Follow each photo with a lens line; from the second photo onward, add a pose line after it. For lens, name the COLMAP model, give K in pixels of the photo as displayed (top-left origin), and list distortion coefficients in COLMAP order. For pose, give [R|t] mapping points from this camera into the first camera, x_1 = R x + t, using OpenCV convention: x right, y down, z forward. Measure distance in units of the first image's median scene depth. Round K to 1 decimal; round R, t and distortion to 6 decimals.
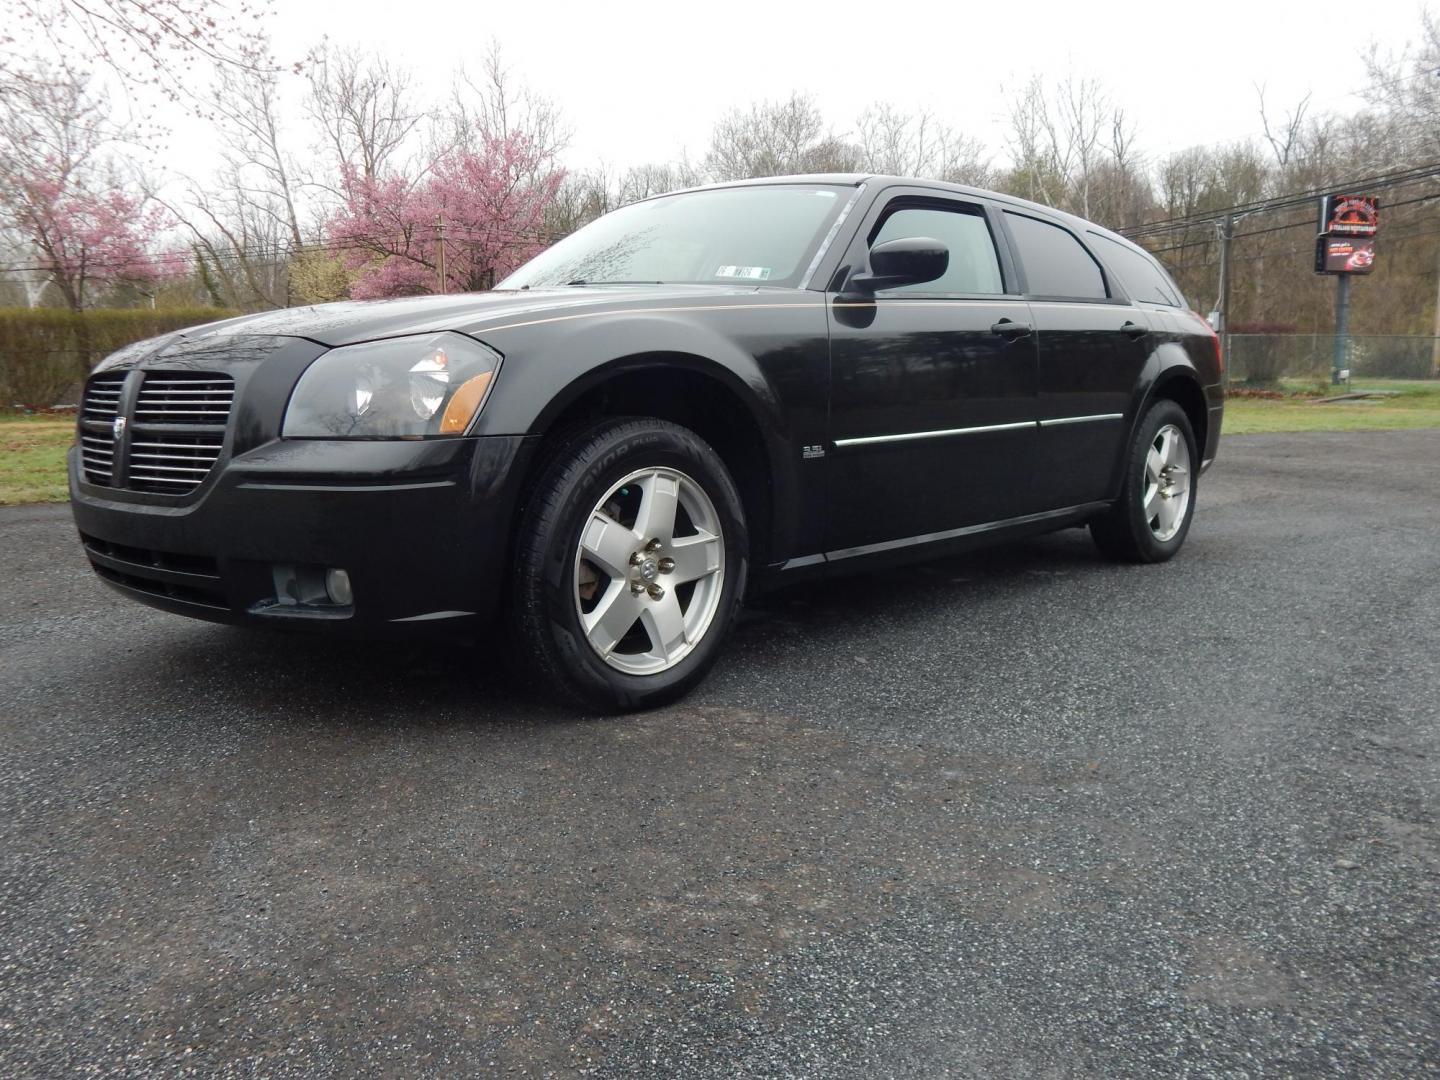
lens RADIAL K [[1212.5, 0, 680.6], [0, 1212.5, 541.6], [0, 0, 1]] dist [-0.002275, -0.000032]
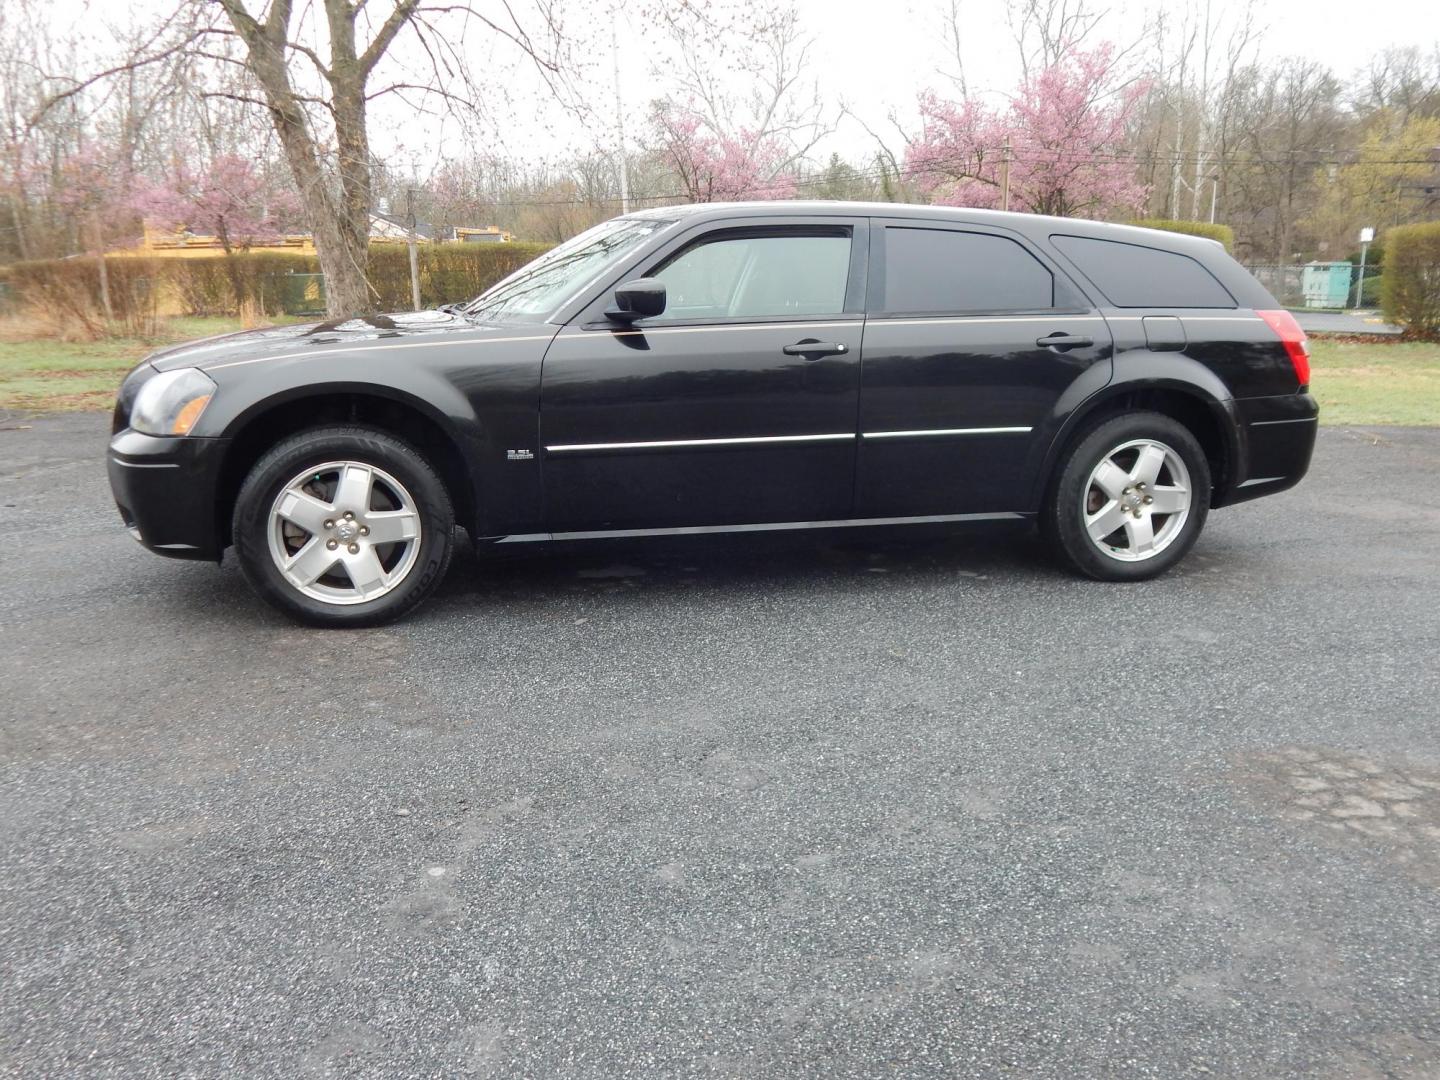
lens RADIAL K [[1212.5, 0, 680.6], [0, 1212.5, 541.6], [0, 0, 1]] dist [-0.002275, -0.000032]
pose [[0.839025, 0.127325, -0.528985, 0.795648], [-0.084245, 0.990909, 0.104887, -0.111300], [0.537531, -0.043439, 0.842125, 0.006509]]
